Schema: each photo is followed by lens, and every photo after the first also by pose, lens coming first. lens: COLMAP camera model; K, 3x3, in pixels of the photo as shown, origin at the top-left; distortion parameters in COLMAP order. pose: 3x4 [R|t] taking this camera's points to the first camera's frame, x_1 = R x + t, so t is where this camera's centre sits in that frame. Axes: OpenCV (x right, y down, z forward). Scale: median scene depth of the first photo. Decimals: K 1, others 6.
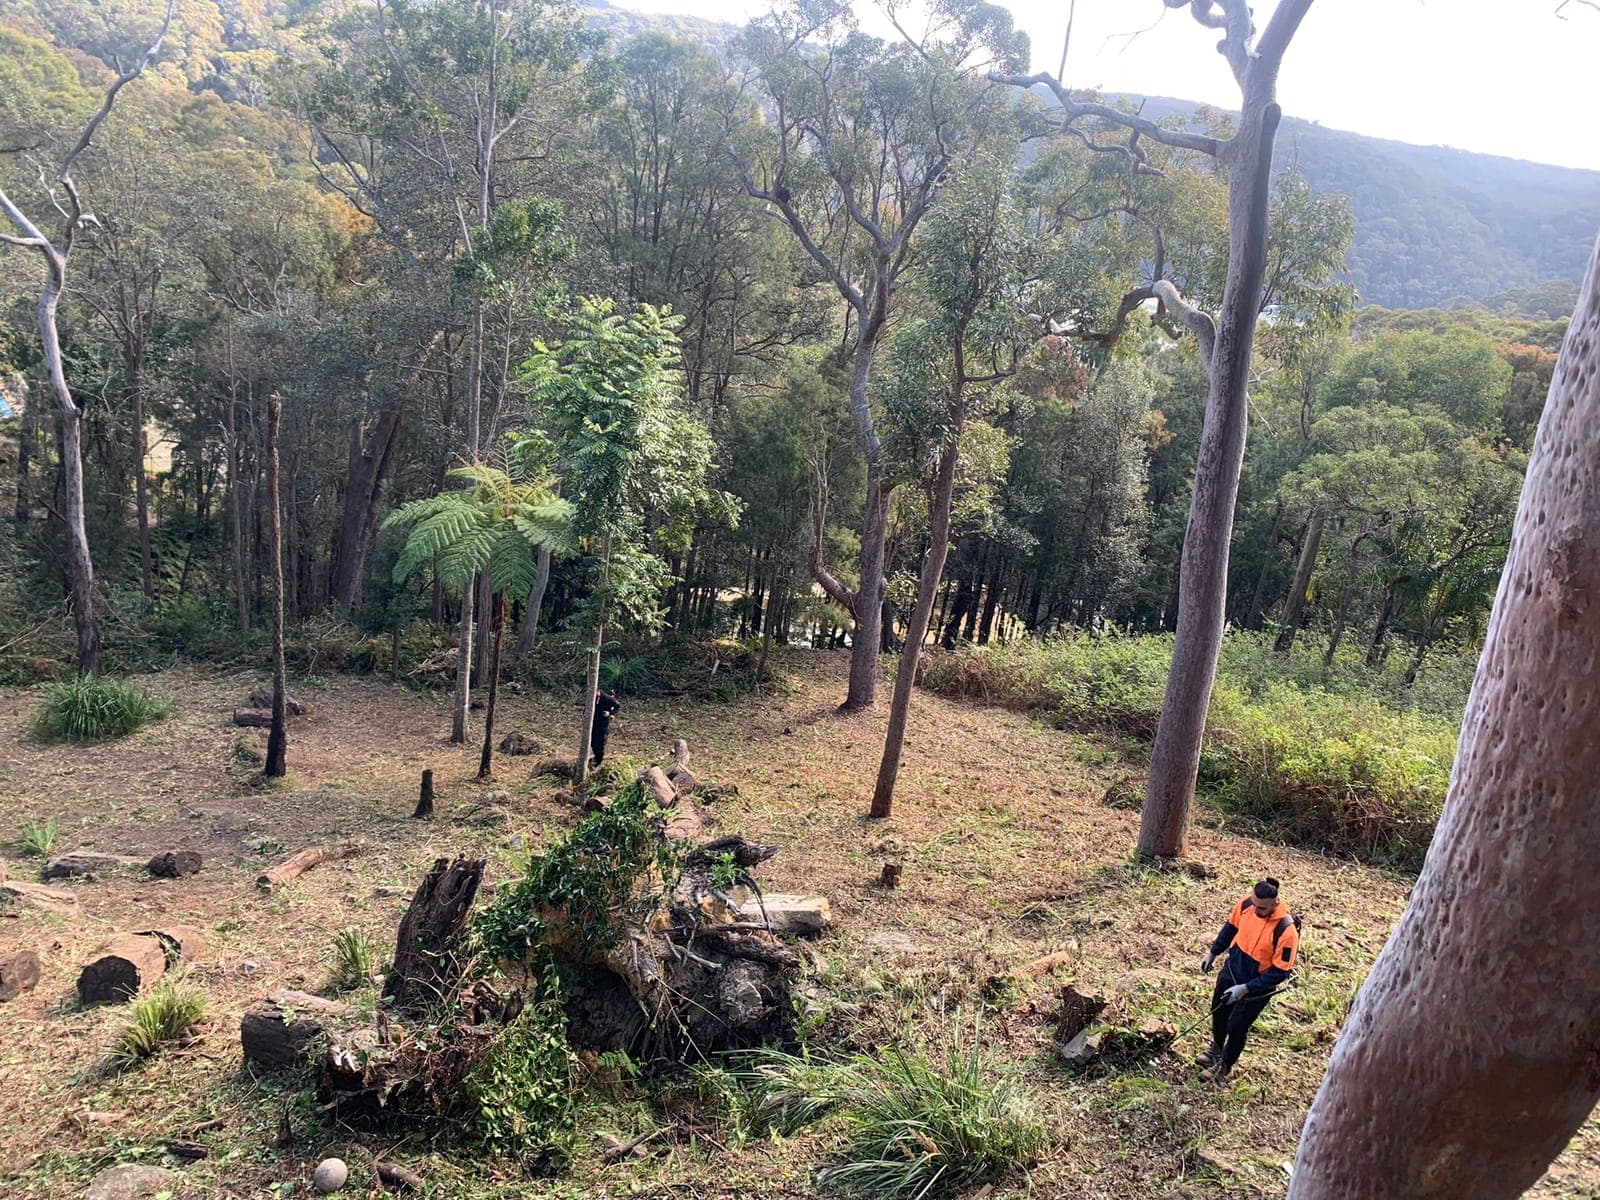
lens RADIAL K [[1224.1, 0, 760.0], [0, 1224.1, 593.6], [0, 0, 1]] dist [0.042907, -0.069371]
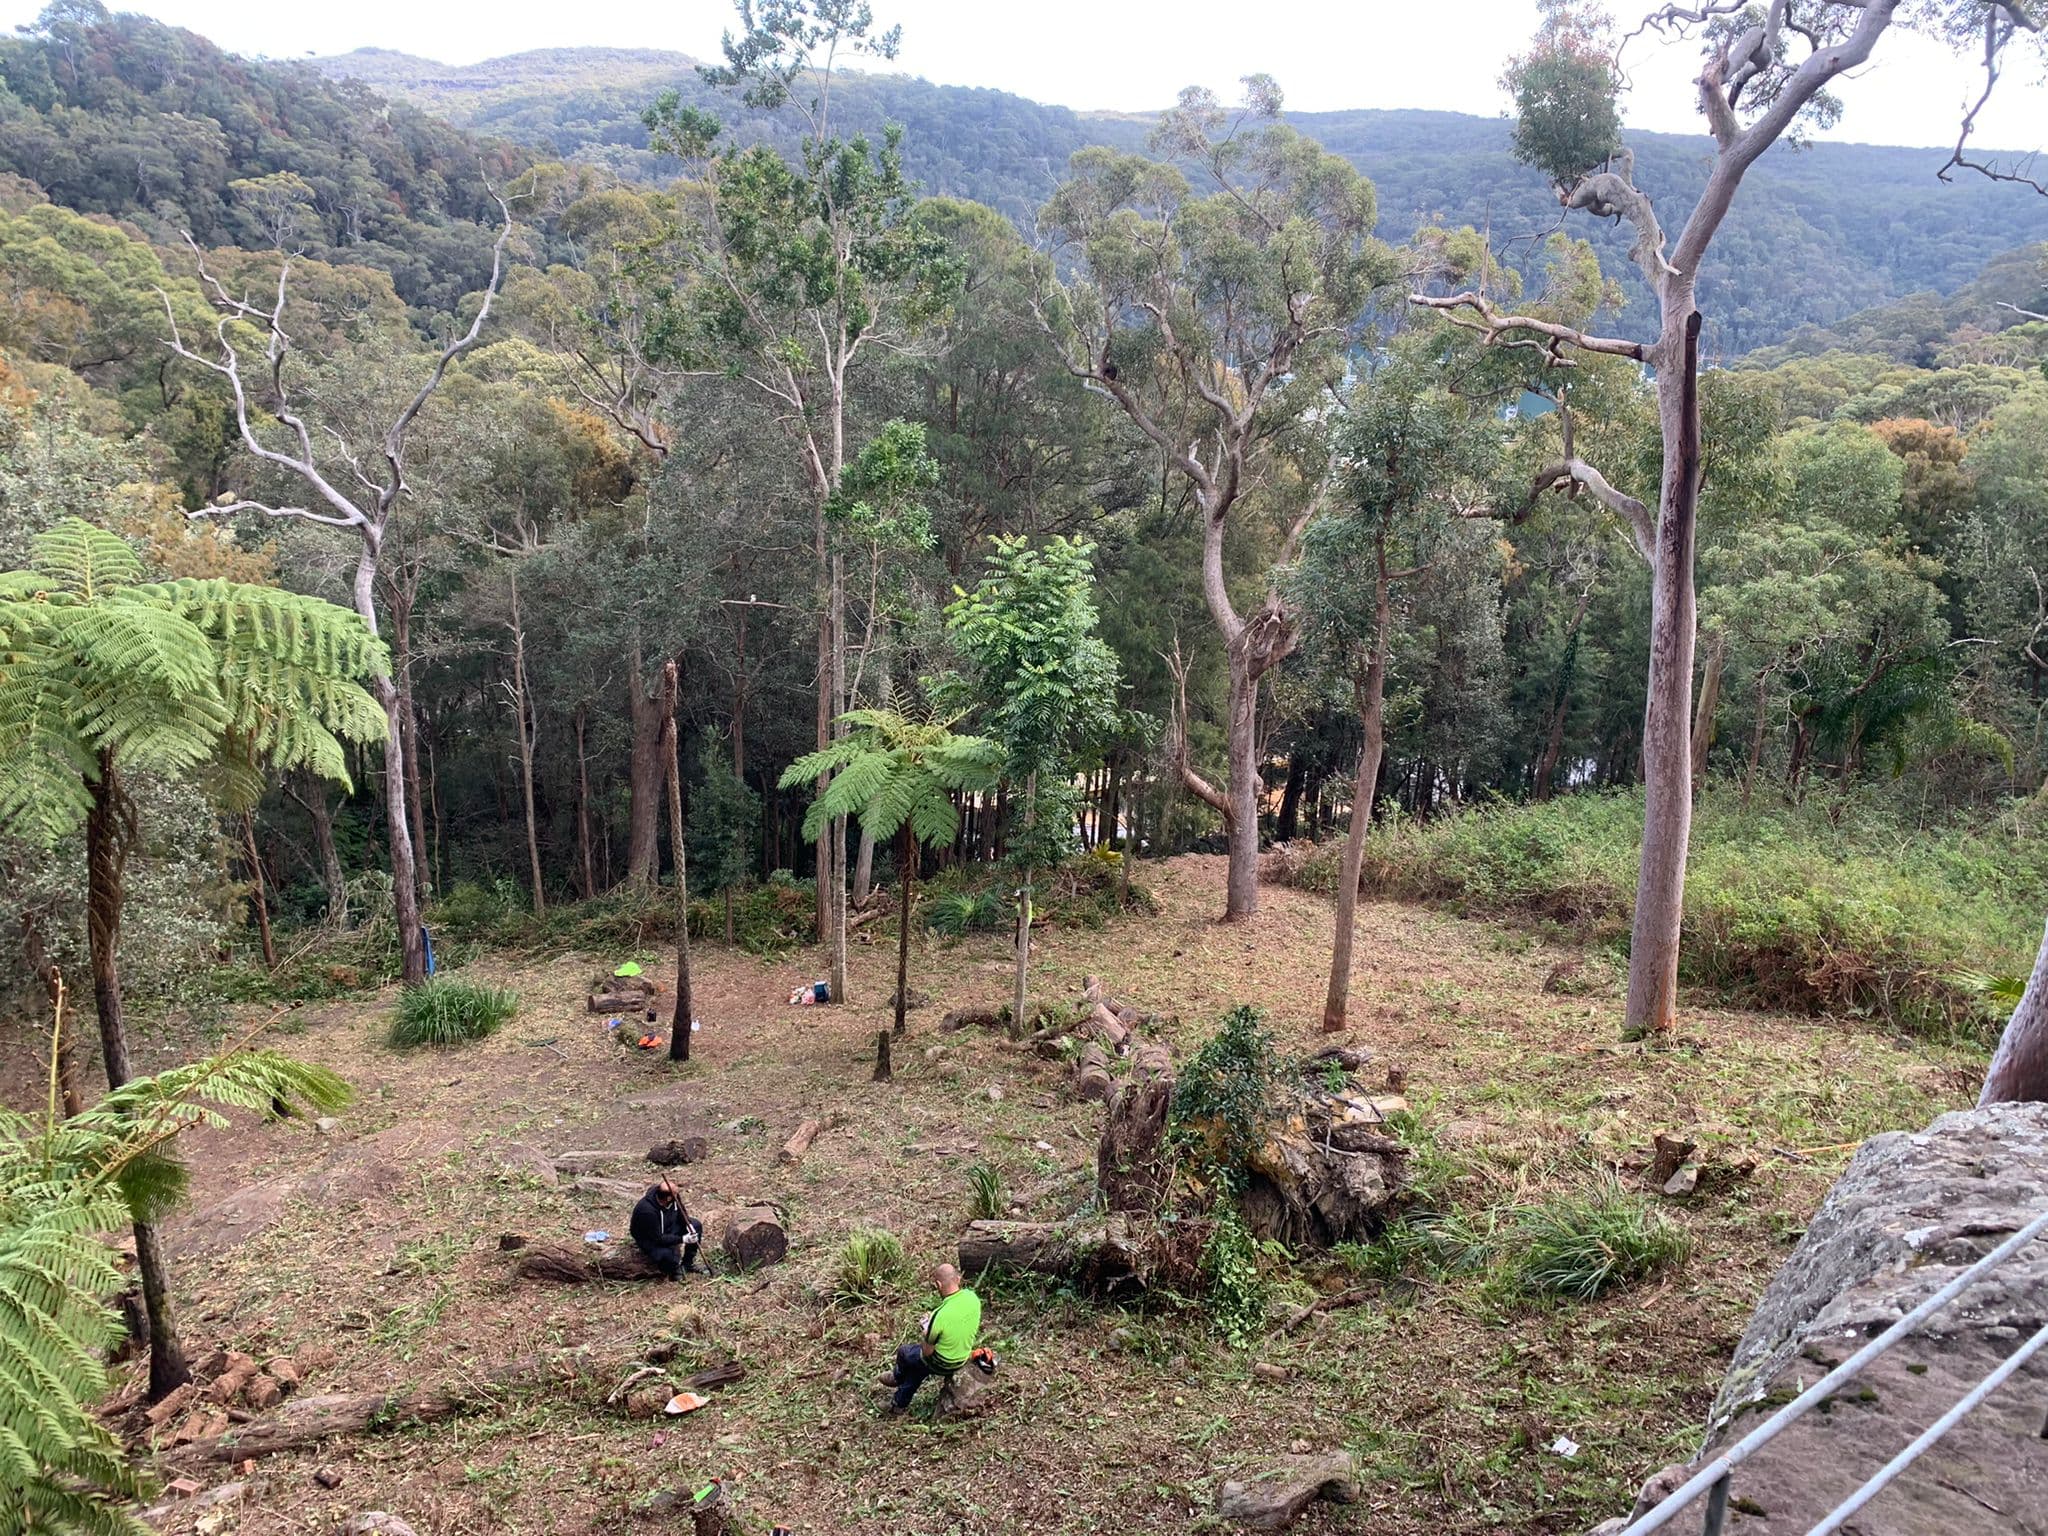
lens RADIAL K [[1534.7, 0, 1024.0], [0, 1534.7, 768.0], [0, 0, 1]] dist [0.045240, -0.070021]
pose [[0.993831, -0.107985, 0.025263, -0.148279], [0.108283, 0.994062, -0.010716, -0.034622], [-0.023956, 0.013386, 0.999623, -0.197865]]
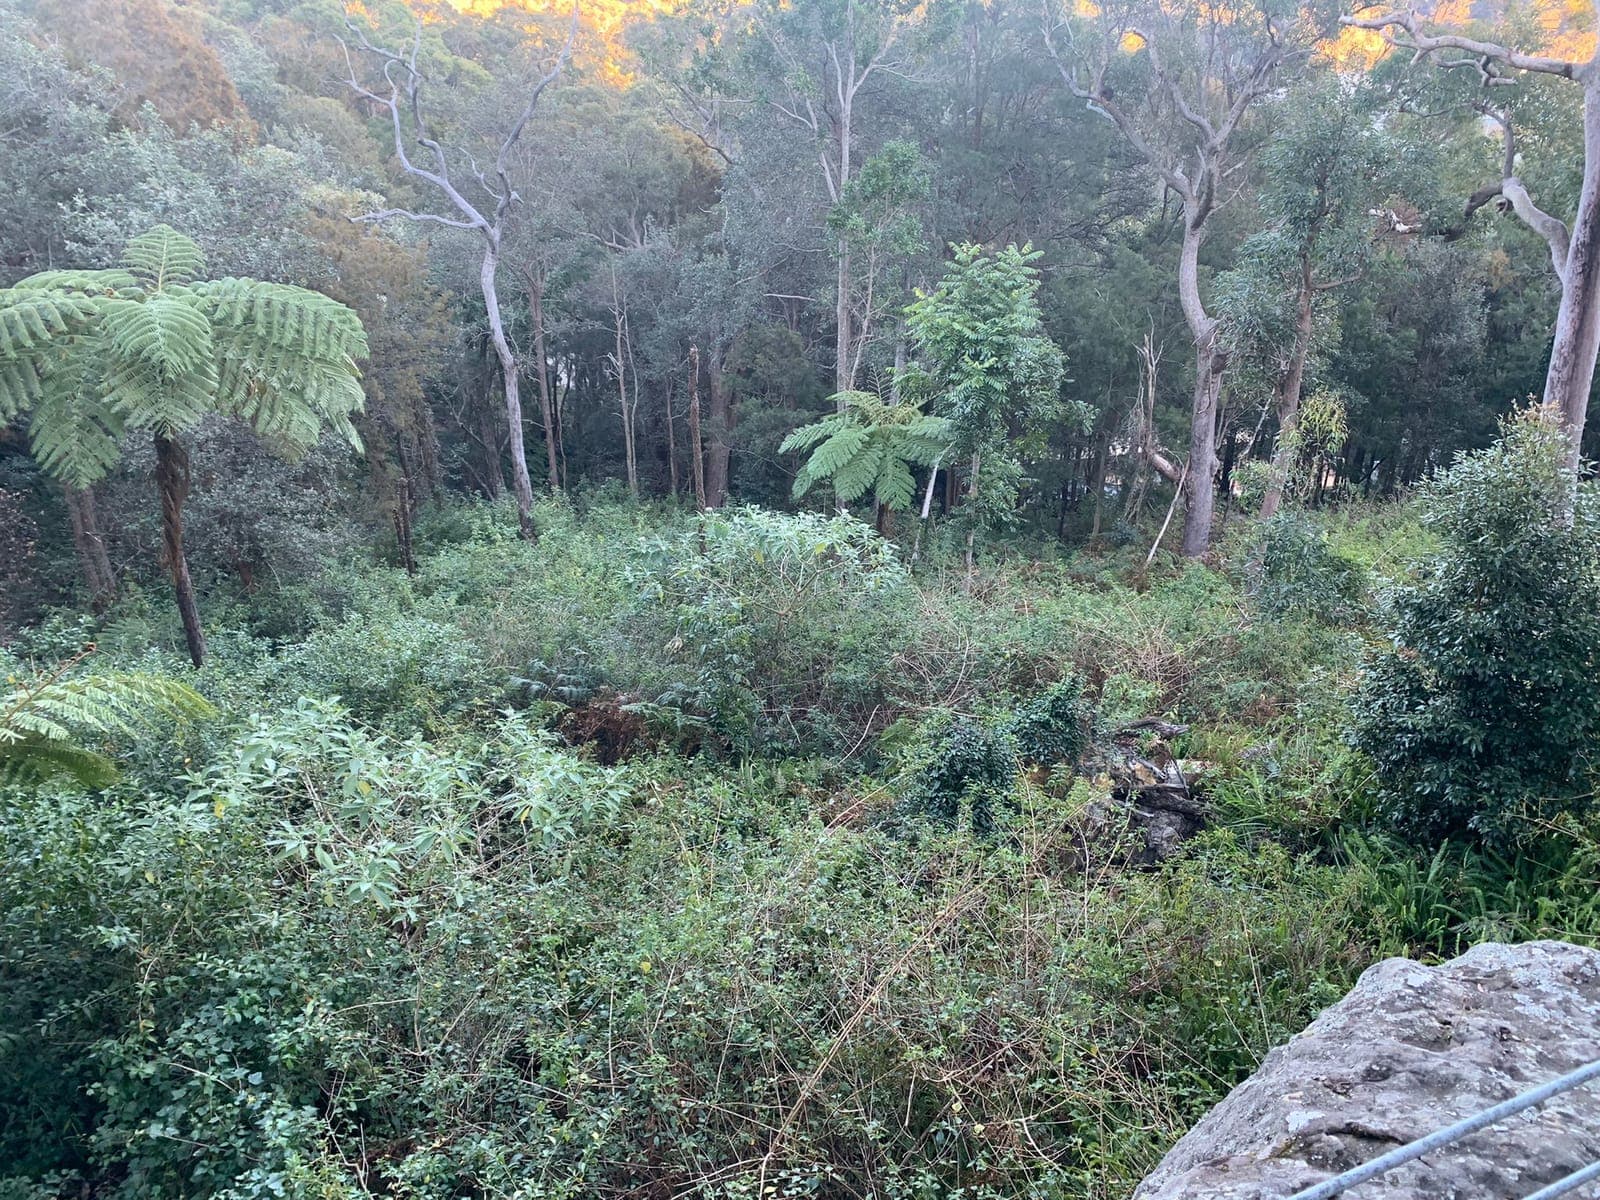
lens RADIAL K [[1199.0, 0, 800.0], [0, 1199.0, 600.0], [0, 0, 1]] dist [0.045240, -0.070021]
pose [[0.977895, -0.031920, -0.206644, -0.054370], [0.056512, 0.991847, 0.114222, -0.042628], [0.201313, -0.123375, 0.971726, -0.134682]]
